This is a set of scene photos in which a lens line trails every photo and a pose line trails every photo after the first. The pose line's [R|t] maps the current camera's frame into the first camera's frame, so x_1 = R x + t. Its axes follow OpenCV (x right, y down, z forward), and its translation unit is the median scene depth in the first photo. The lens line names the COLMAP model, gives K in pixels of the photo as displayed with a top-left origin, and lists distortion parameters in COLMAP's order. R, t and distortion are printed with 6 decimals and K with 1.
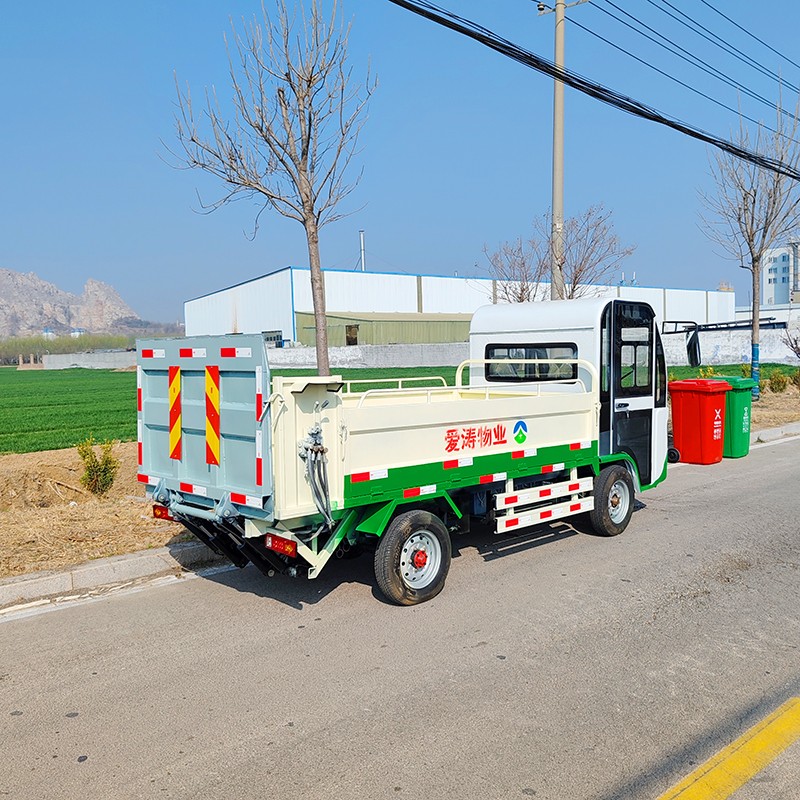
lens RADIAL K [[815.4, 0, 403.0], [0, 815.4, 401.1], [0, 0, 1]] dist [0.006951, 0.019277]
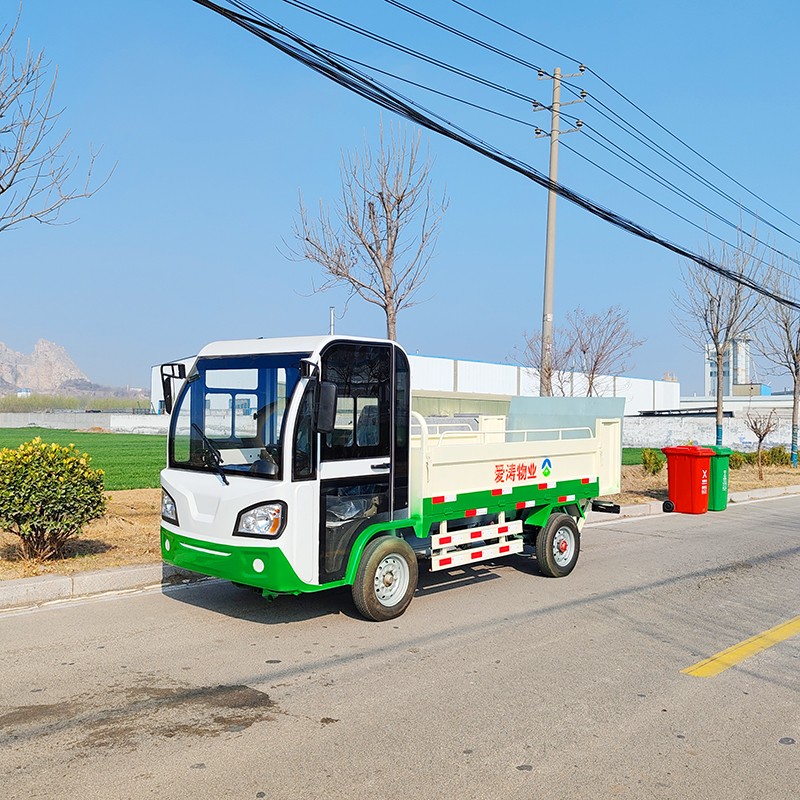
lens RADIAL K [[811.8, 0, 404.0], [0, 811.8, 399.5], [0, 0, 1]] dist [0.015877, 0.008649]
pose [[0.997082, 0.045833, 0.061054, -0.092574], [-0.039848, 0.994596, -0.095869, 0.023711], [-0.065118, 0.093156, 0.993520, -0.132079]]
